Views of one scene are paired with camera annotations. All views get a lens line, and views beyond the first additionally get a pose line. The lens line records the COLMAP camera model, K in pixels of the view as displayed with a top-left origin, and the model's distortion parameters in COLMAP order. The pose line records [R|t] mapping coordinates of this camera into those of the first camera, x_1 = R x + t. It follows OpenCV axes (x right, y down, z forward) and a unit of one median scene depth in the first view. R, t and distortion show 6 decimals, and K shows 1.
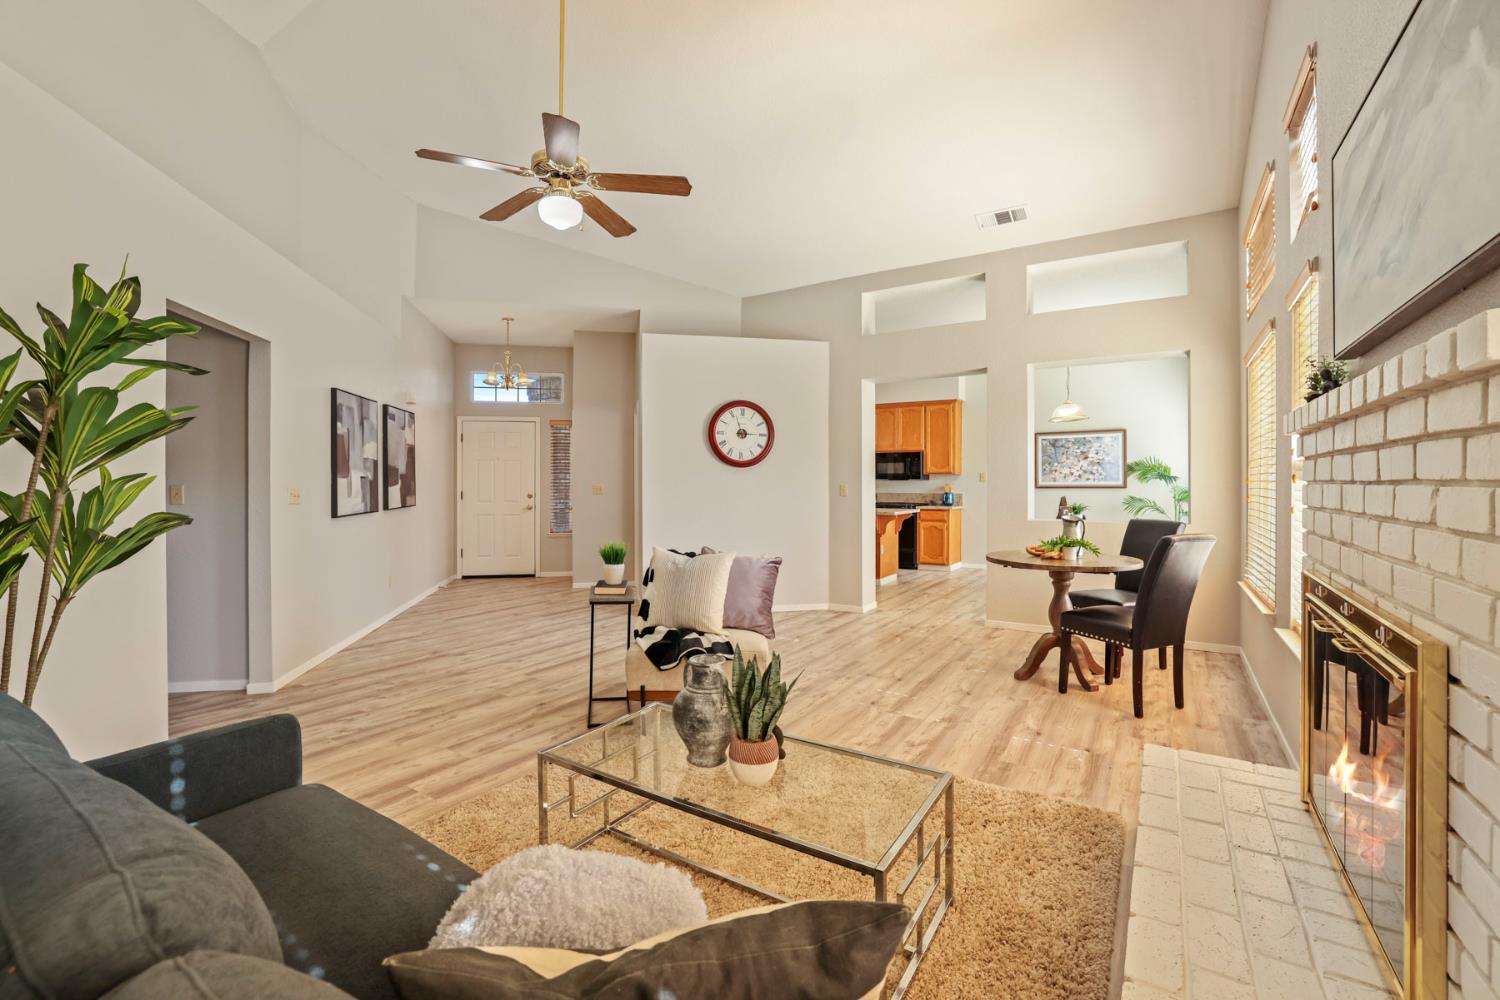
lens RADIAL K [[659.3, 0, 745.1], [0, 659.3, 487.4], [0, 0, 1]] dist [-0.020549, 0.009512]
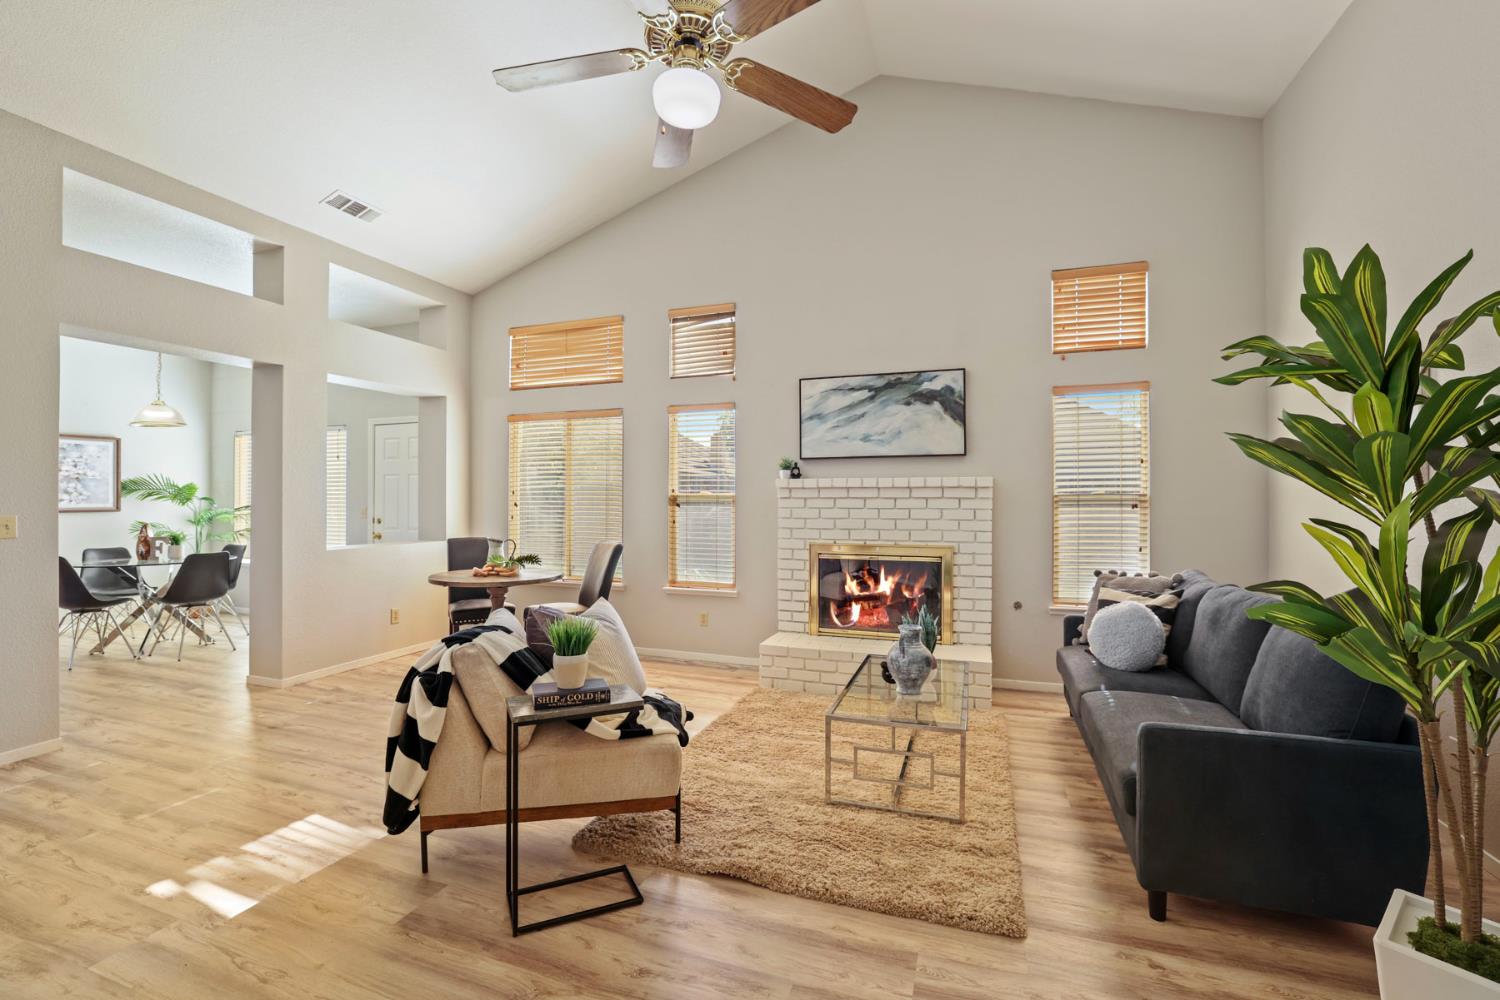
lens RADIAL K [[659.3, 0, 755.5], [0, 659.3, 494.5], [0, 0, 1]] dist [-0.020549, 0.009512]
pose [[-0.240784, 0.002663, 0.970575, -0.370747], [0.009353, 0.999956, -0.000423, -0.012167], [-0.970534, 0.008976, -0.240799, 0.437944]]
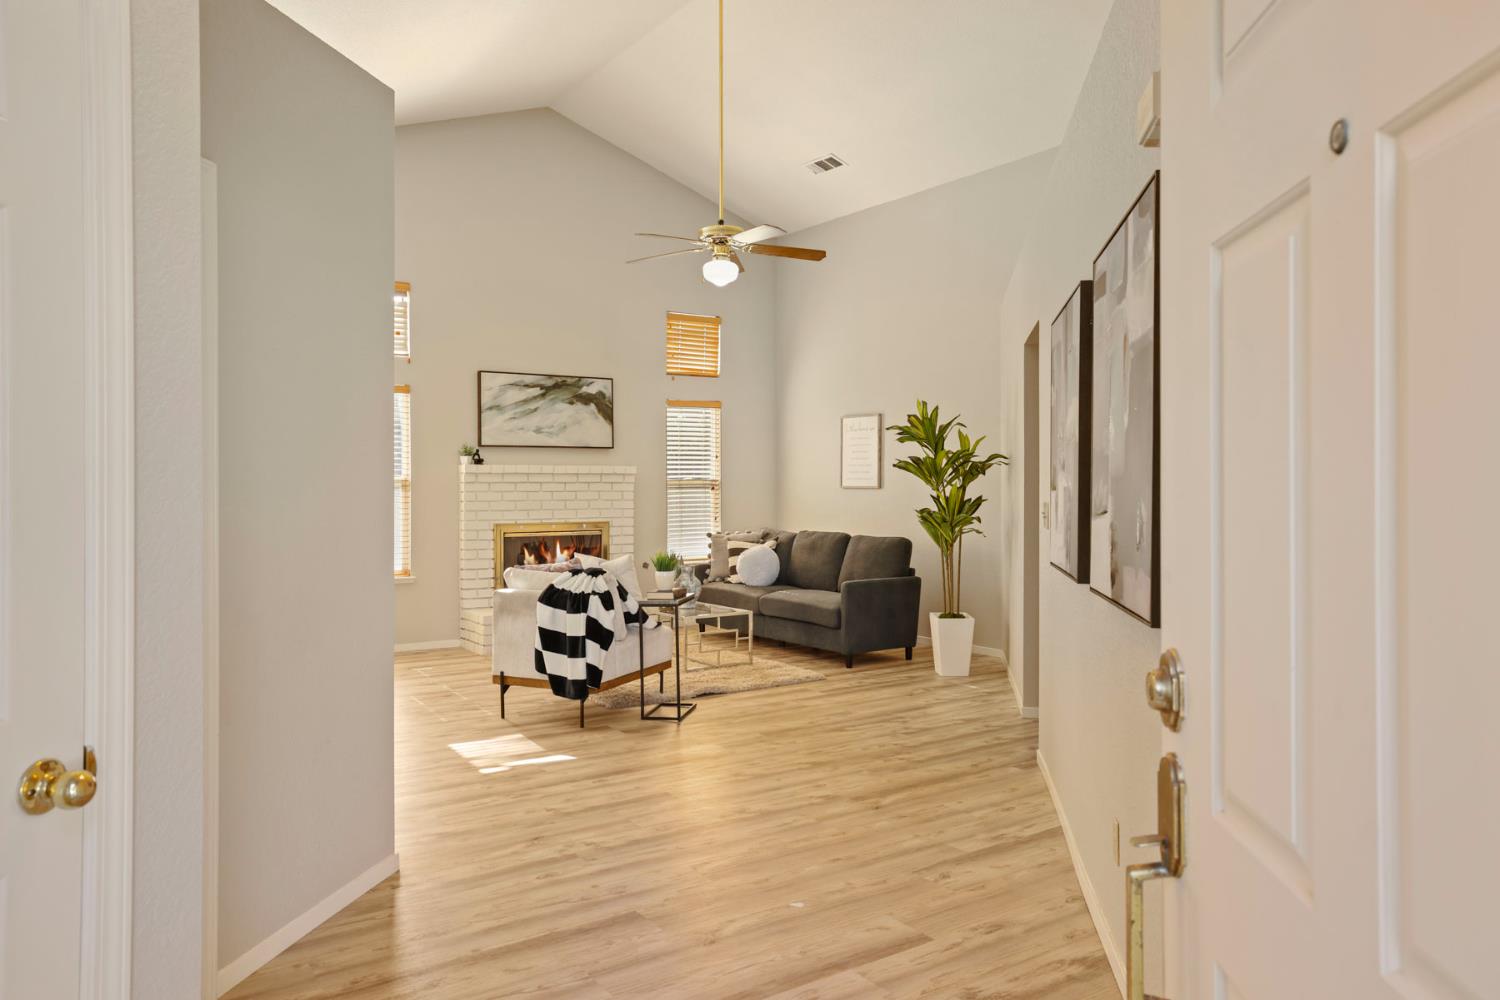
lens RADIAL K [[1033.5, 0, 742.0], [0, 1033.5, 489.0], [0, 0, 1]] dist [0.004474, 0.000278]
pose [[-0.921812, -0.005449, 0.387600, -0.423720], [0.001216, 0.999856, 0.016947, -0.019689], [-0.387636, 0.016093, -0.921672, 1.106419]]
